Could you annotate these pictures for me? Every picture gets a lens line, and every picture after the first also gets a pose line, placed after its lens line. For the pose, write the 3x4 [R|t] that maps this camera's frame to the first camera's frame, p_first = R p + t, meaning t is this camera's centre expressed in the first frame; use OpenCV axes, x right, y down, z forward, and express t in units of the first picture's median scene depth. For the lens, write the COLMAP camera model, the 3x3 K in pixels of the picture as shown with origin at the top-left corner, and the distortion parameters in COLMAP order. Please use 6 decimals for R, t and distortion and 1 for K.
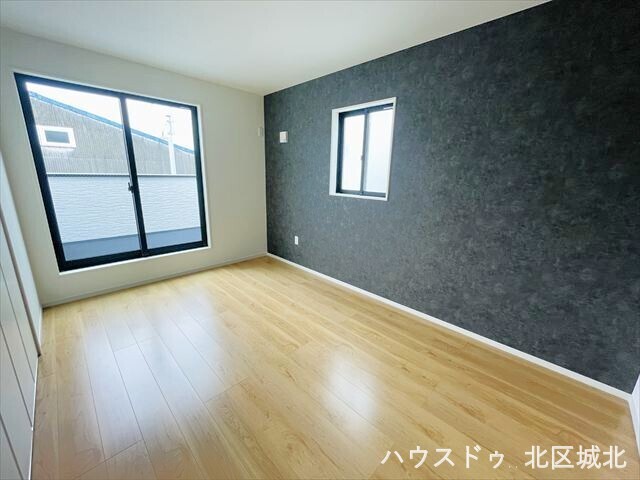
lens RADIAL K [[261.3, 0, 319.5], [0, 261.3, 239.5], [0, 0, 1]] dist [-0.001654, 0.000017]
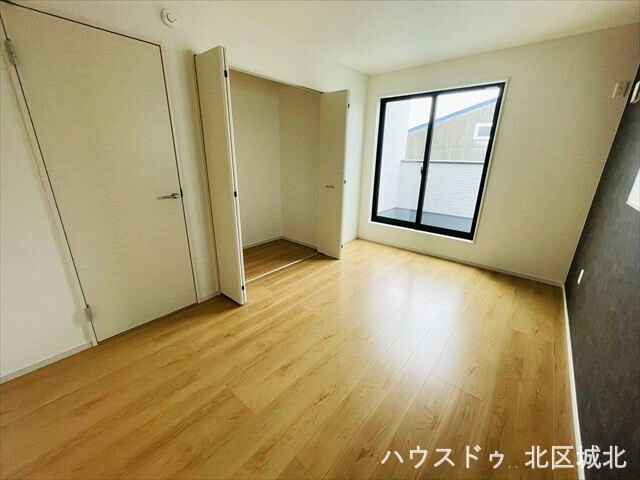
lens RADIAL K [[261.3, 0, 319.5], [0, 261.3, 239.5], [0, 0, 1]] dist [-0.001654, 0.000017]
pose [[0.078010, 0.287976, -0.954455, 0.465364], [-0.256226, 0.931005, 0.259959, -0.089529], [0.963464, 0.224277, 0.146415, 0.398934]]
